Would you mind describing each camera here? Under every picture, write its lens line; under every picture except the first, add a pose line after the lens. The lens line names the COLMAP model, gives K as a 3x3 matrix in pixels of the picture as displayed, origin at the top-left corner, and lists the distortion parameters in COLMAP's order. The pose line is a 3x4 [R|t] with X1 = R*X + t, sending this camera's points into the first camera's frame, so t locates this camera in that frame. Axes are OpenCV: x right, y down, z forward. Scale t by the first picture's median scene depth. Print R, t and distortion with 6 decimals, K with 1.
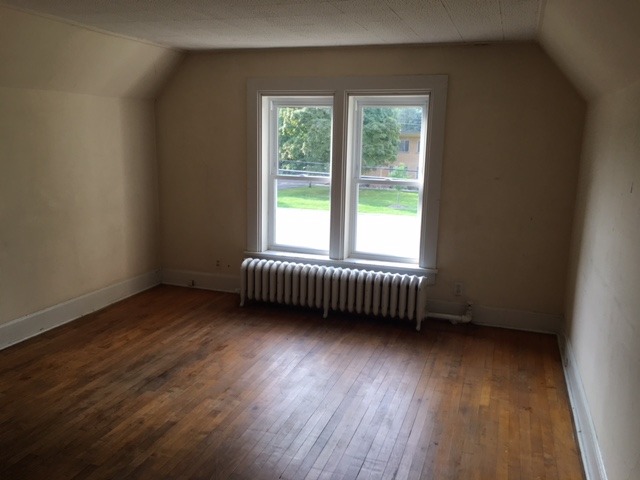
lens RADIAL K [[552.6, 0, 320.0], [0, 552.6, 240.0], [0, 0, 1]] dist [0.047592, -0.004795]
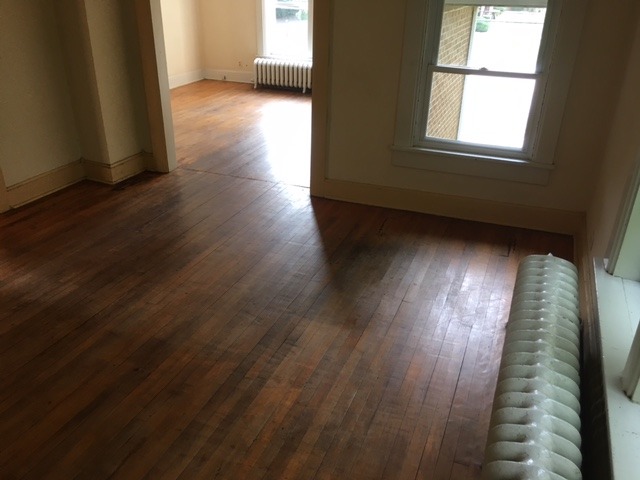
lens RADIAL K [[552.6, 0, 320.0], [0, 552.6, 240.0], [0, 0, 1]] dist [0.047592, -0.004795]
pose [[0.999218, 0.004725, -0.039246, 0.123526], [0.005393, 0.967254, 0.253754, 0.139875], [0.039159, -0.253767, 0.966472, -0.733844]]
